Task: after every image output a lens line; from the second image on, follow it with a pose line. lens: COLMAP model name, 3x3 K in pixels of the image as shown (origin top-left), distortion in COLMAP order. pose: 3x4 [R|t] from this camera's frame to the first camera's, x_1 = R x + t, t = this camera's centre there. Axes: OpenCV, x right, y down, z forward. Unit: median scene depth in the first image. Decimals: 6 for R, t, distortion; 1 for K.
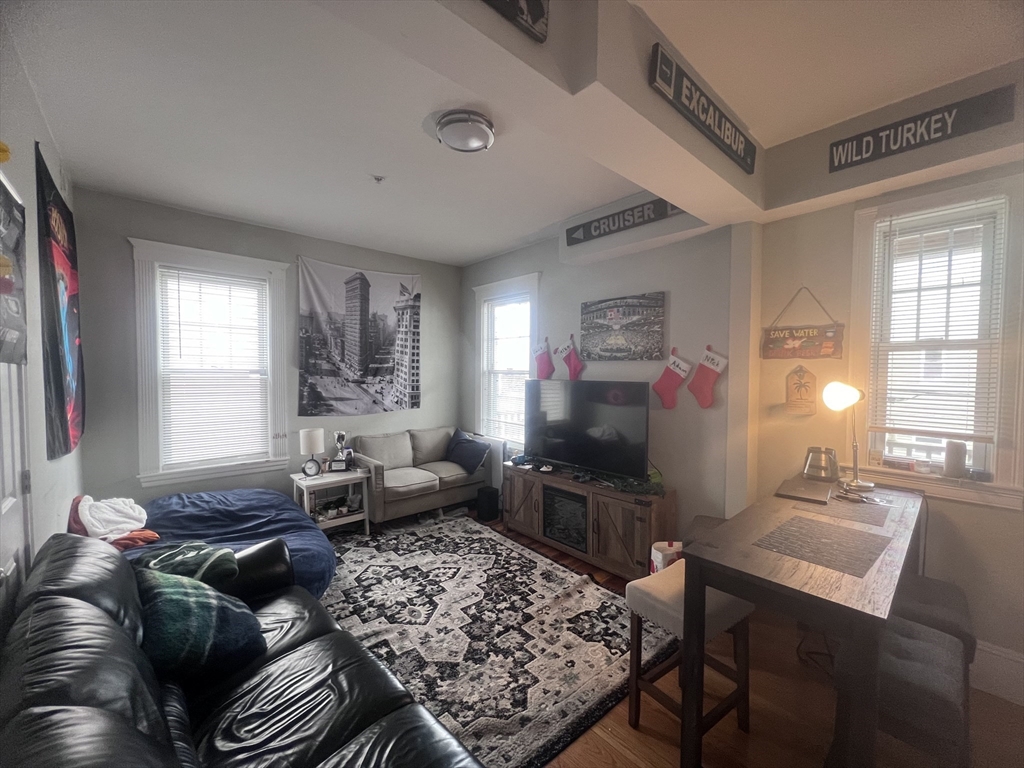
lens RADIAL K [[414.7, 0, 517.8], [0, 414.7, 384.8], [0, 0, 1]] dist [-0.004344, 0.000819]
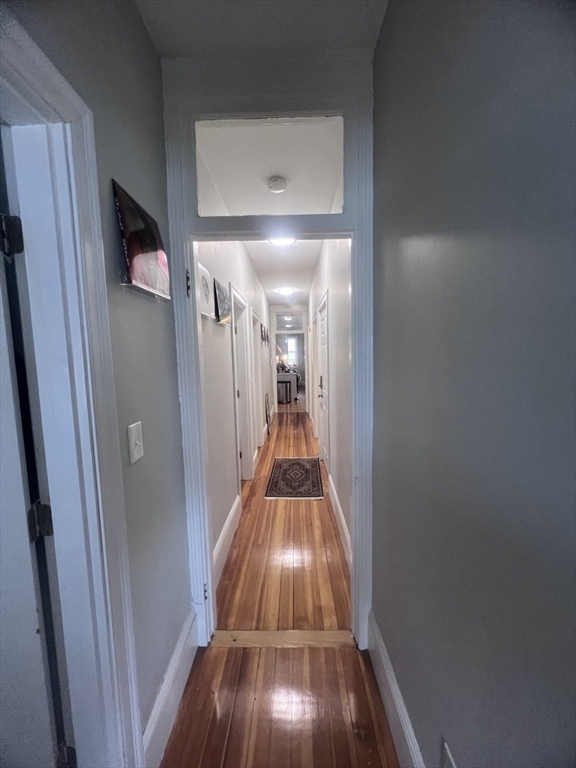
lens RADIAL K [[311.1, 0, 287.6], [0, 311.1, 384.9], [0, 0, 1]] dist [-0.004344, 0.000819]
pose [[0.686470, -0.085768, 0.722082, -2.918243], [0.045908, 0.996150, 0.074677, 0.088210], [-0.725708, -0.018114, 0.687765, -2.638250]]
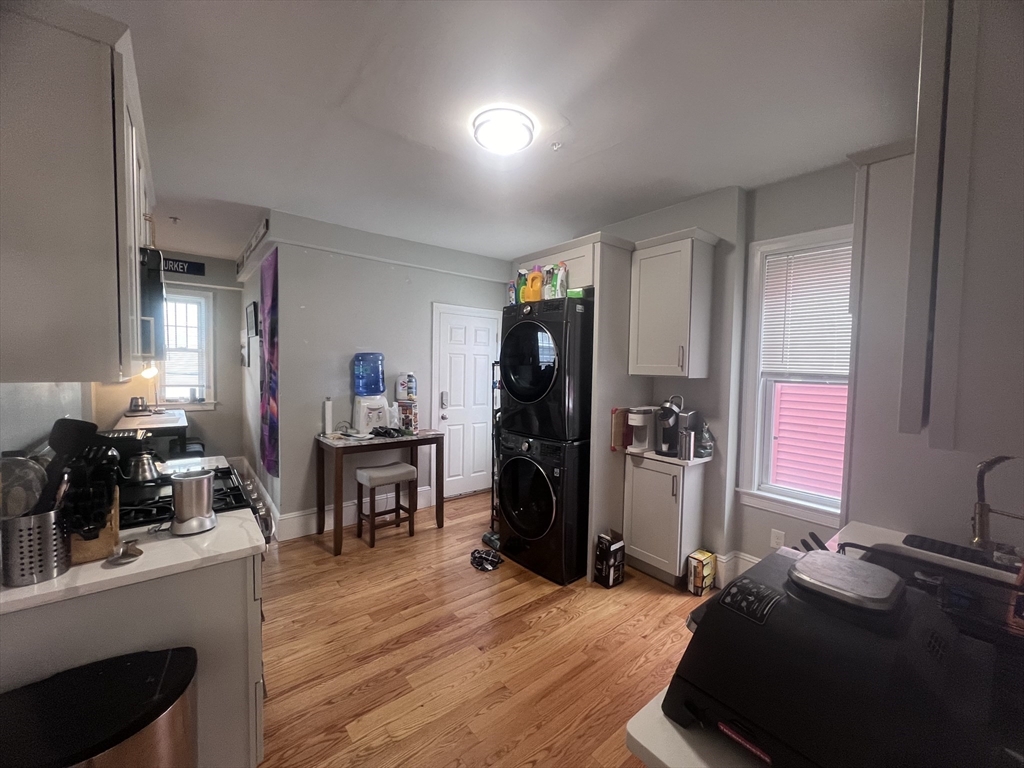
lens RADIAL K [[414.7, 0, 518.1], [0, 414.7, 382.8], [0, 0, 1]] dist [-0.004344, 0.000819]
pose [[0.048201, -0.049283, 0.997621, -0.871899], [0.011609, 0.998742, 0.048777, 0.000934], [-0.998770, 0.009230, 0.048712, -0.711821]]
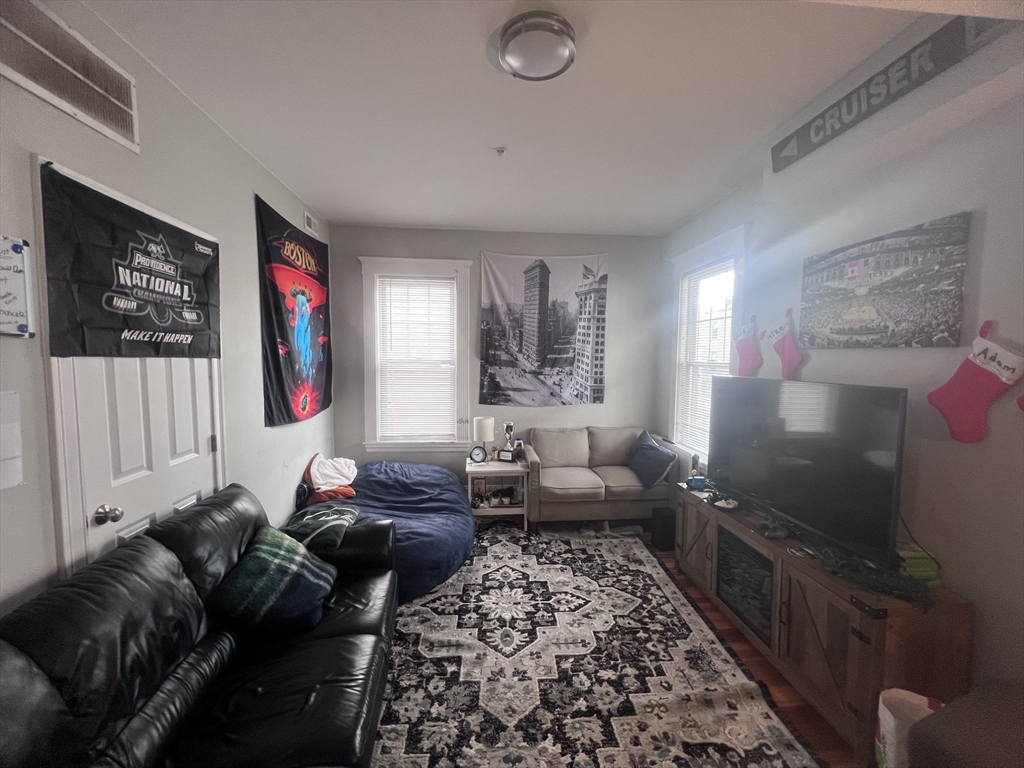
lens RADIAL K [[414.7, 0, 513.0], [0, 414.7, 385.2], [0, 0, 1]] dist [-0.004344, 0.000819]
pose [[0.796364, 0.041504, -0.603392, 0.217758], [-0.024359, 0.999034, 0.036569, -0.016895], [0.604327, -0.014424, 0.796606, 0.249504]]
